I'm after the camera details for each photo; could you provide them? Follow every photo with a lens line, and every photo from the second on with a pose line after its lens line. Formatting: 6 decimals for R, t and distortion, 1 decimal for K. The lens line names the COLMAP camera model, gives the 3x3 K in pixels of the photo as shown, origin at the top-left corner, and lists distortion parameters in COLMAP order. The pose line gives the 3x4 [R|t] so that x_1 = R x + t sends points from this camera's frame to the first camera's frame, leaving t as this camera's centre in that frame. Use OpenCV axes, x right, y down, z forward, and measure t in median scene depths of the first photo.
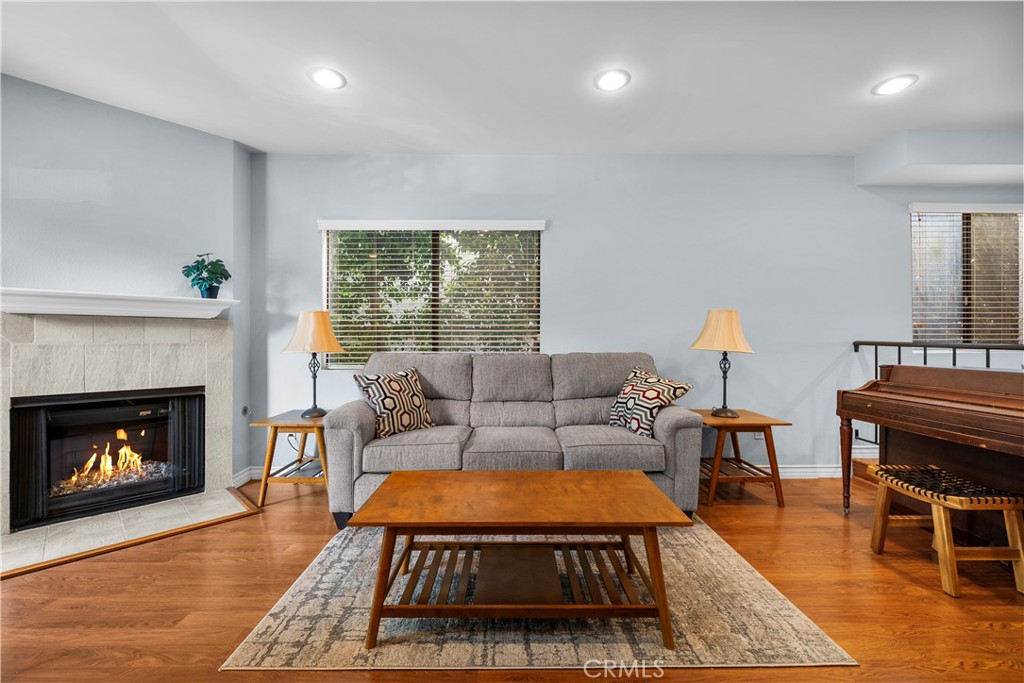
lens RADIAL K [[418.3, 0, 508.3], [0, 418.3, 340.5], [0, 0, 1]] dist [-0.000577, 0.000011]
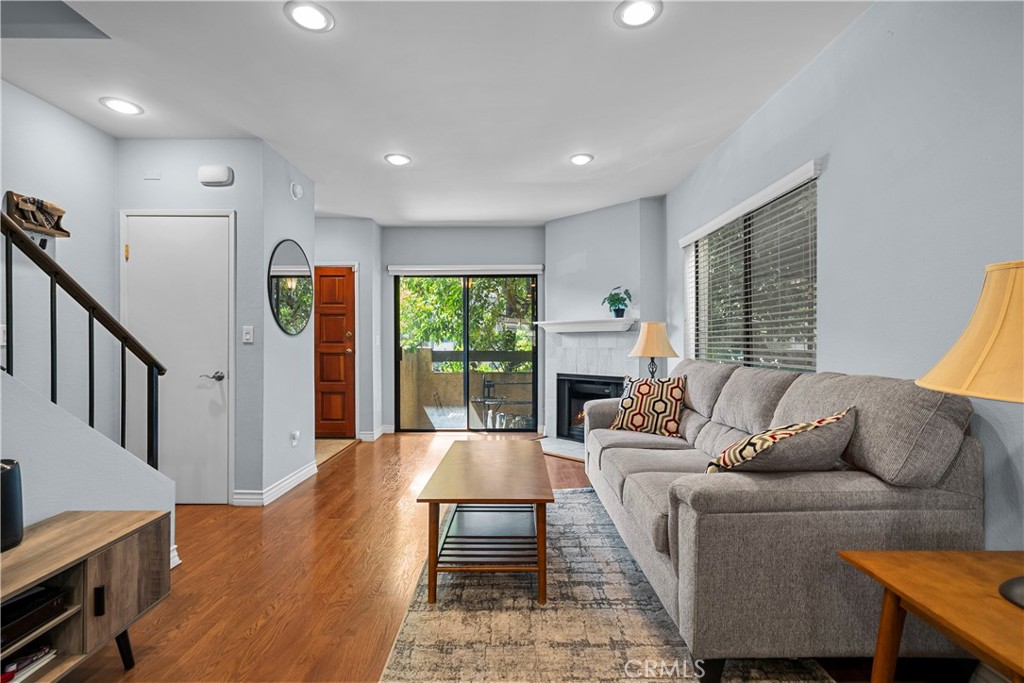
lens RADIAL K [[465.2, 0, 512.0], [0, 465.2, 341.5], [0, 0, 1]] dist [-0.000550, 0.000000]
pose [[0.008105, 0.001585, -0.999966, 0.924306], [0.007462, 0.999971, 0.001646, -0.021933], [0.999939, -0.007475, 0.008093, 0.621315]]
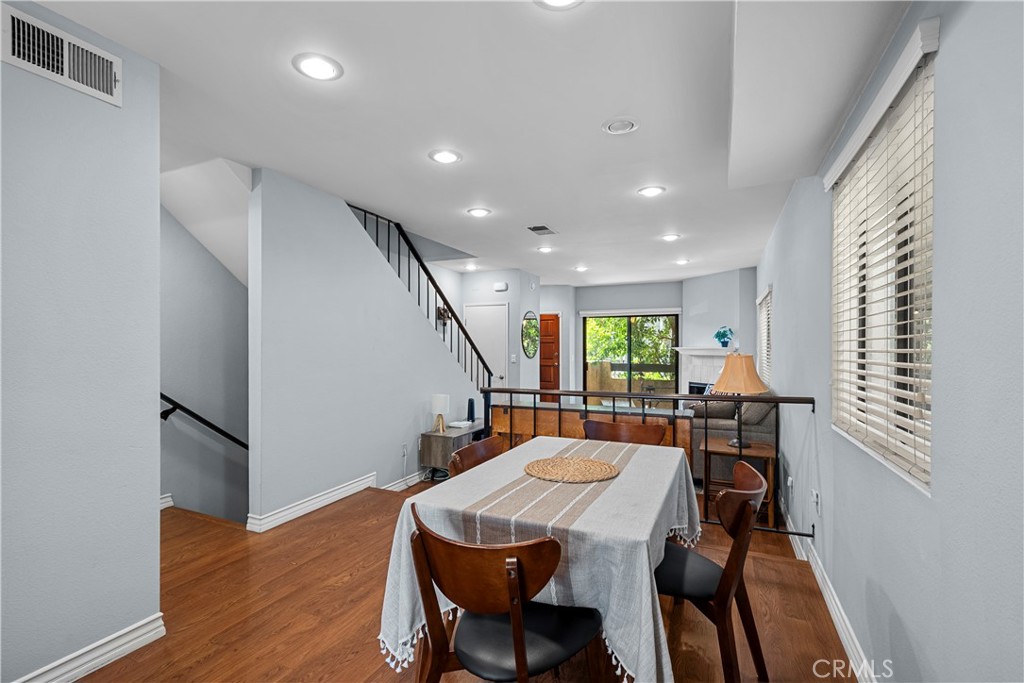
lens RADIAL K [[471.9, 0, 504.8], [0, 471.9, 344.5], [0, 0, 1]] dist [-0.000613, -0.000066]
pose [[-0.413692, -0.002552, -0.910414, 2.105041], [0.003239, 0.999986, -0.004275, -0.107422], [0.910411, -0.004718, -0.413677, 0.988123]]
